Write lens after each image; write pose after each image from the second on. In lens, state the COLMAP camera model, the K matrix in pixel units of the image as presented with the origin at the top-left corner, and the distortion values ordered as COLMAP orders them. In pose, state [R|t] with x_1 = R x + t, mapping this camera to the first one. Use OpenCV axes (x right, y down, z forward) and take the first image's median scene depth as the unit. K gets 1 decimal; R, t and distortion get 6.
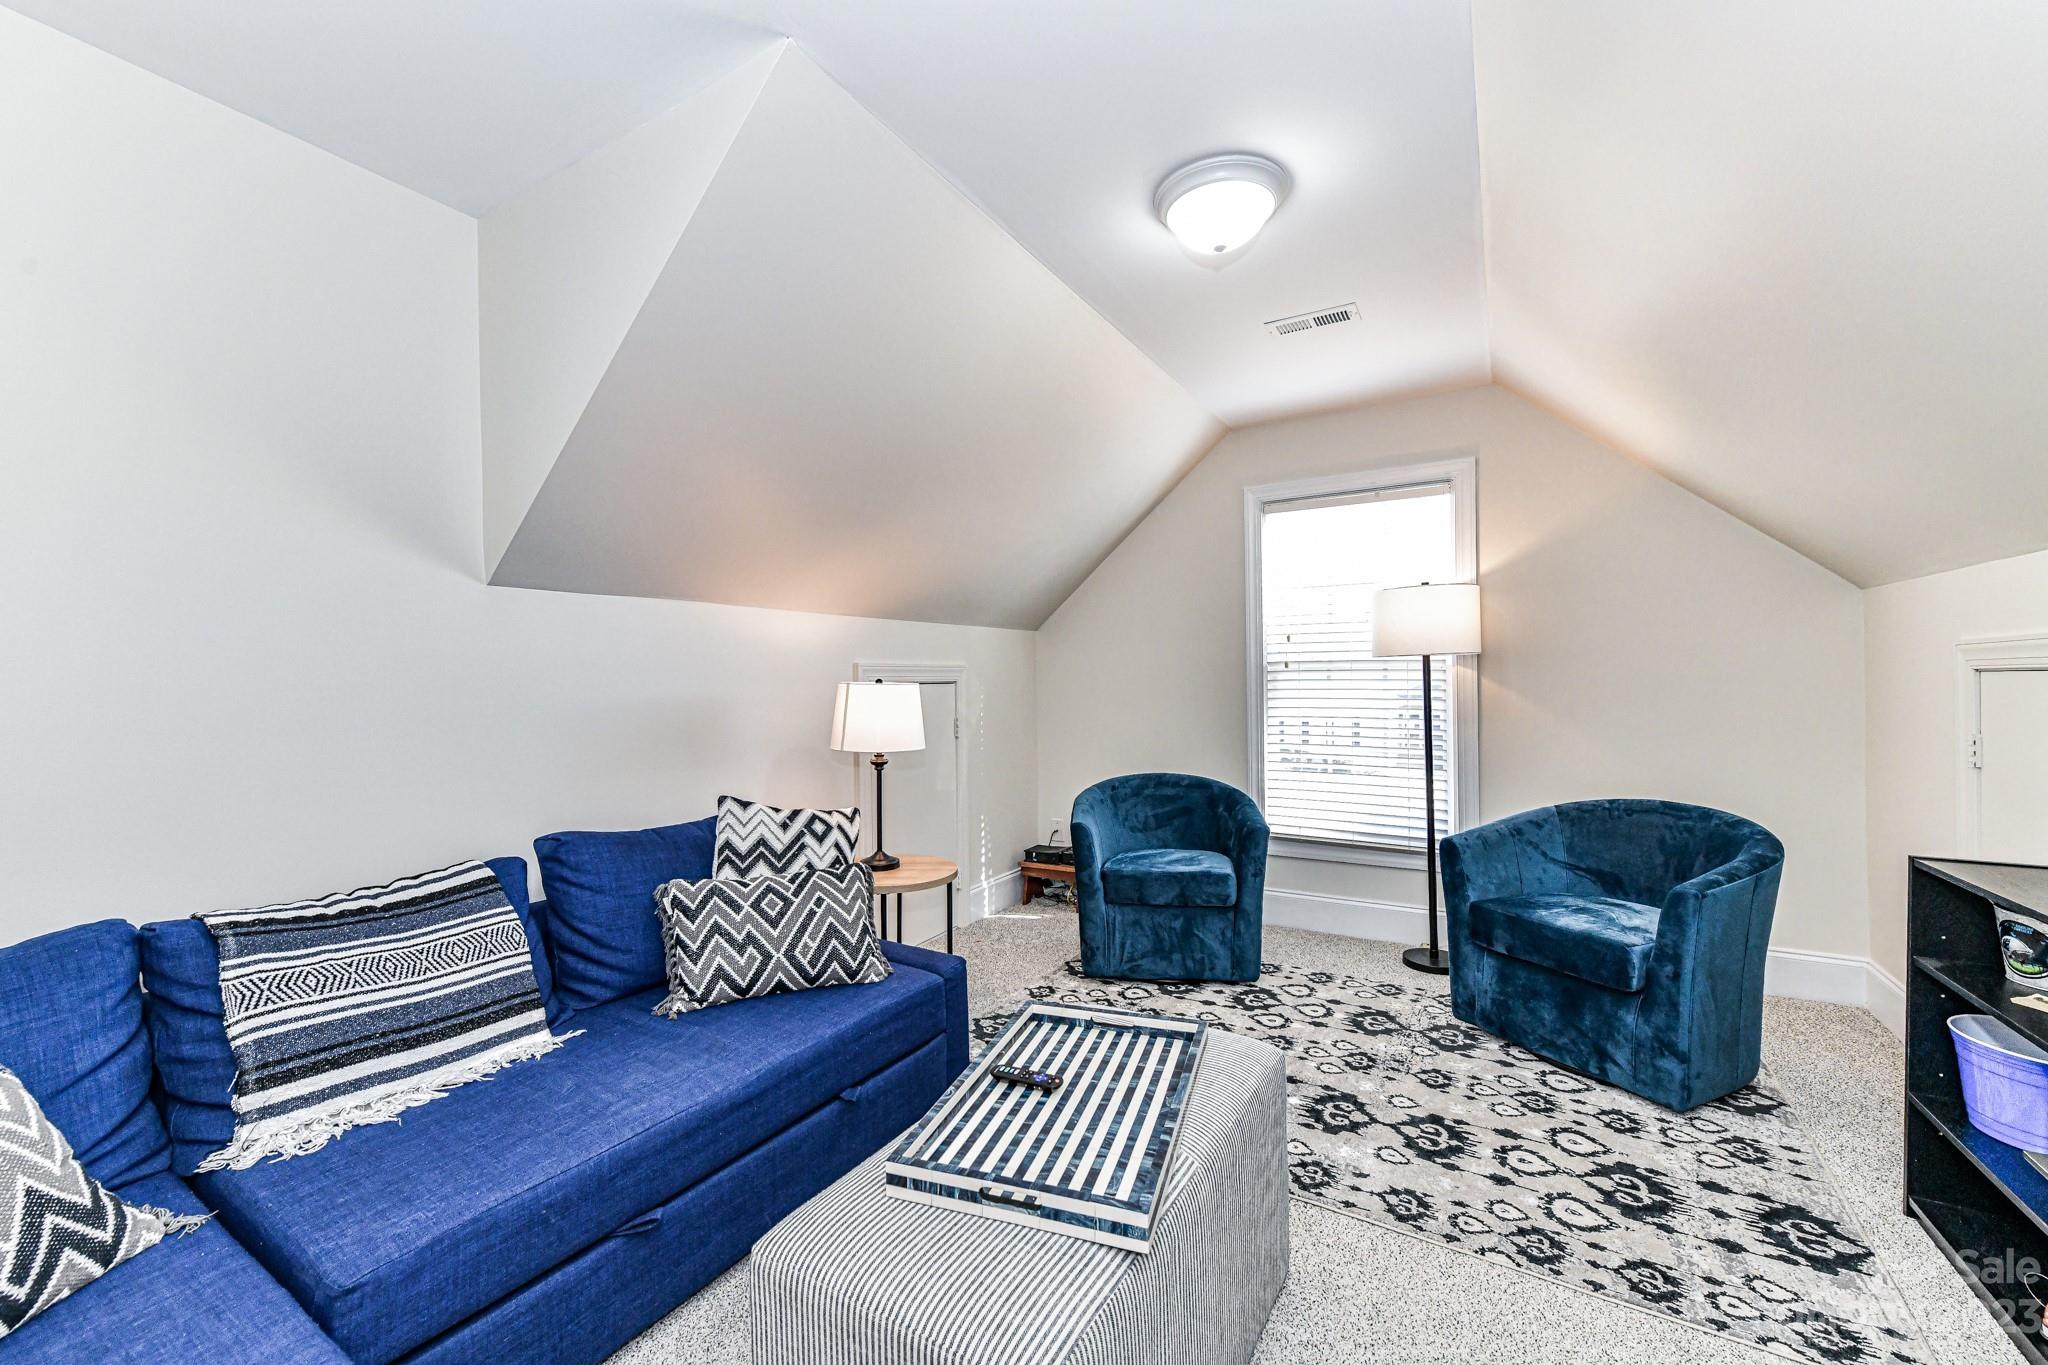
lens RADIAL K [[800.6, 0, 1031.3], [0, 800.6, 686.8], [0, 0, 1]] dist [0.000741, -0.000244]
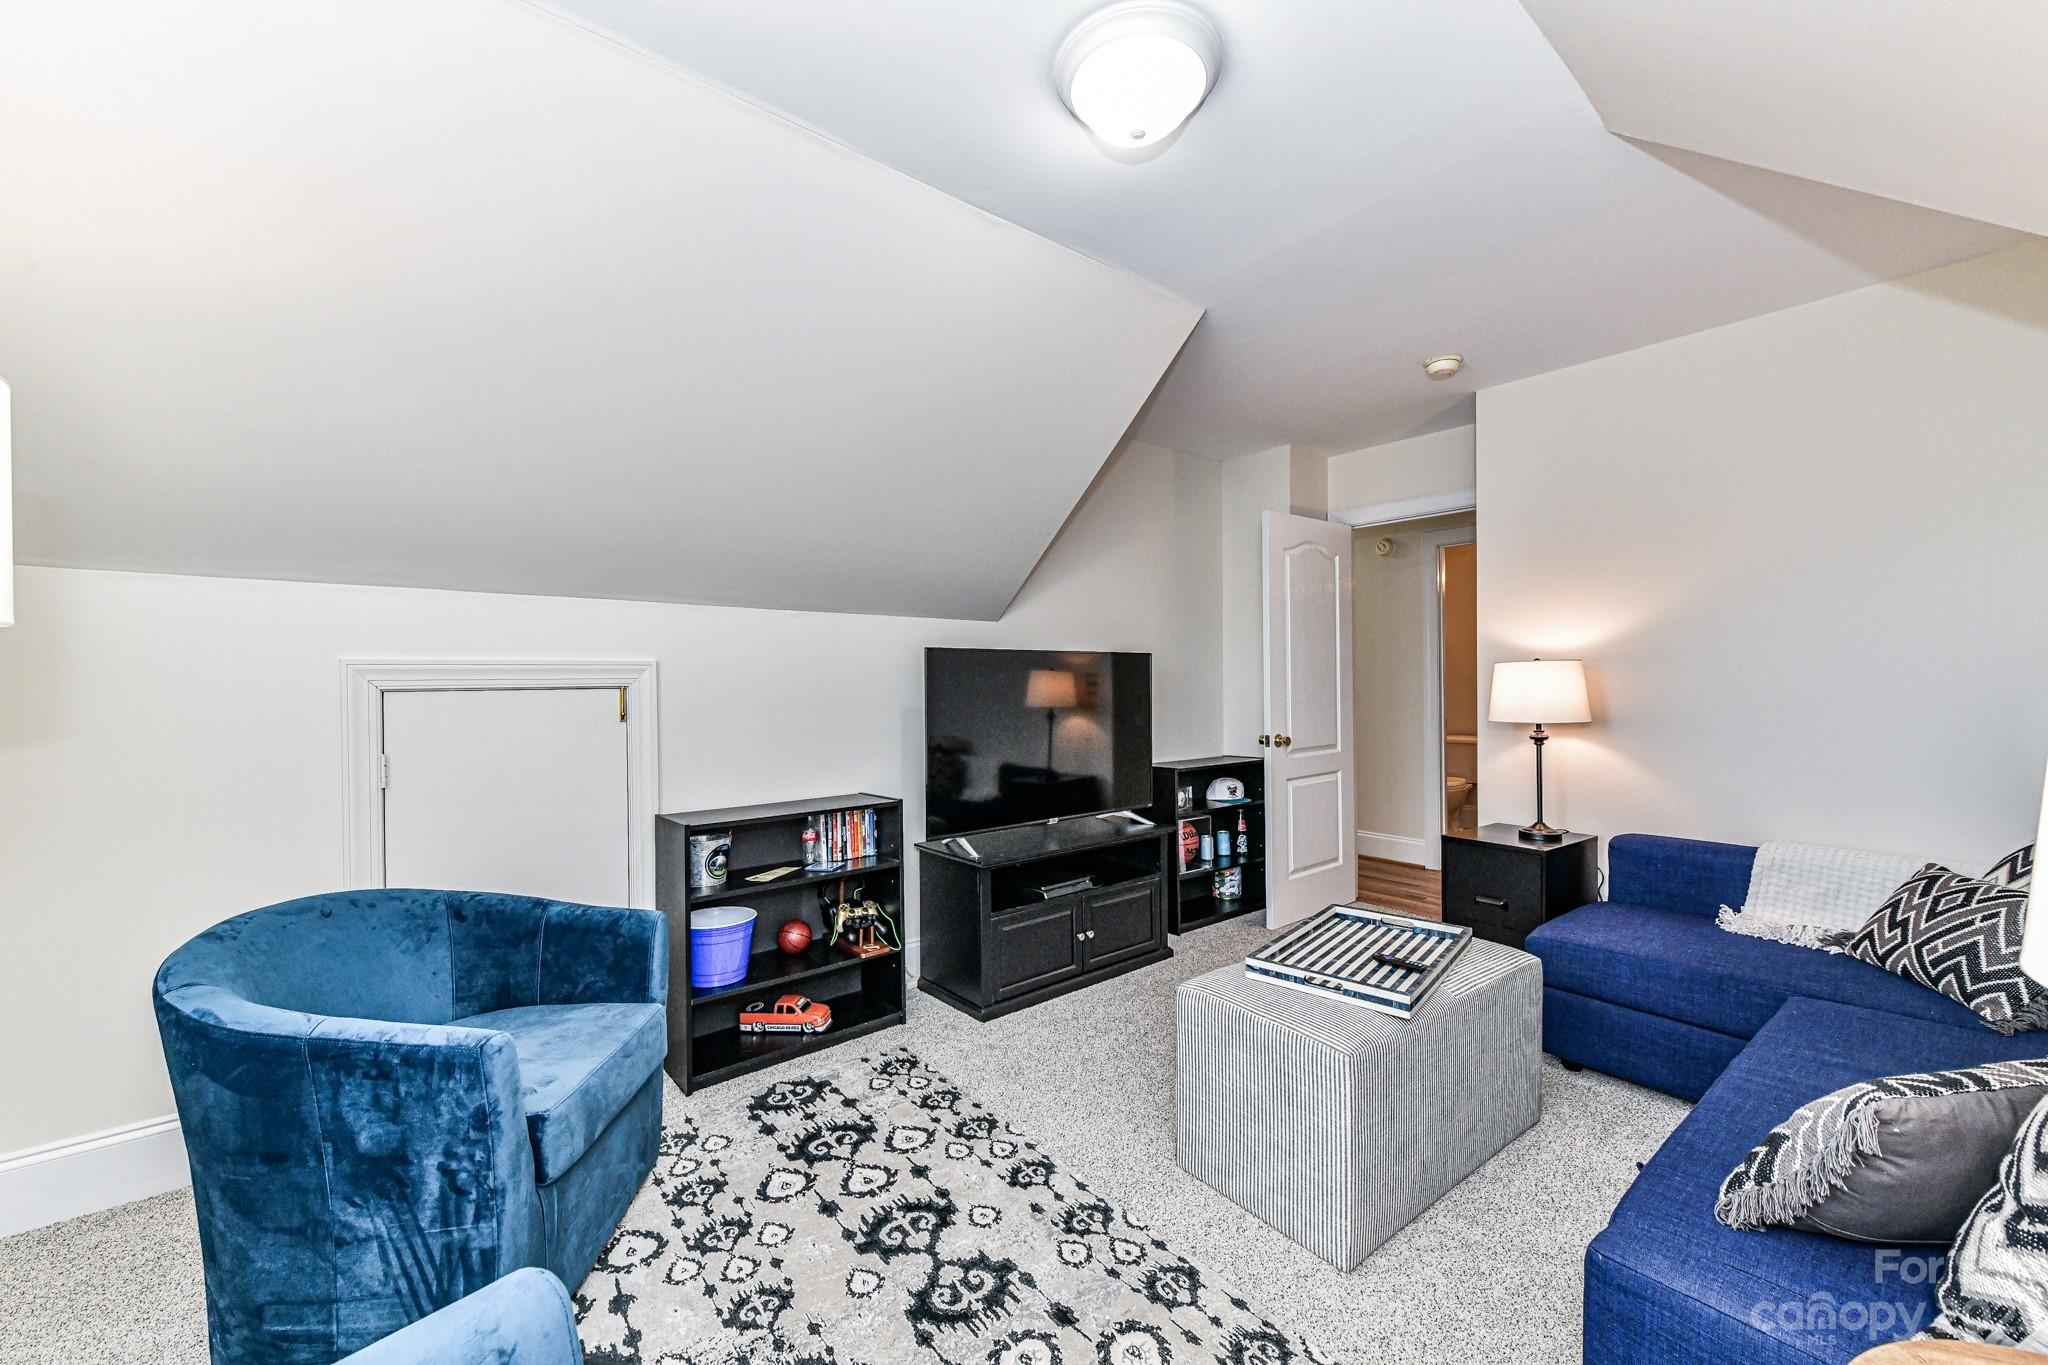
lens RADIAL K [[800.6, 0, 1031.3], [0, 800.6, 686.8], [0, 0, 1]] dist [0.000741, -0.000244]
pose [[-0.937704, 0.020090, 0.346853, 0.077960], [0.023970, 0.999689, 0.006900, -0.015194], [-0.346607, 0.014784, -0.937894, 1.902855]]
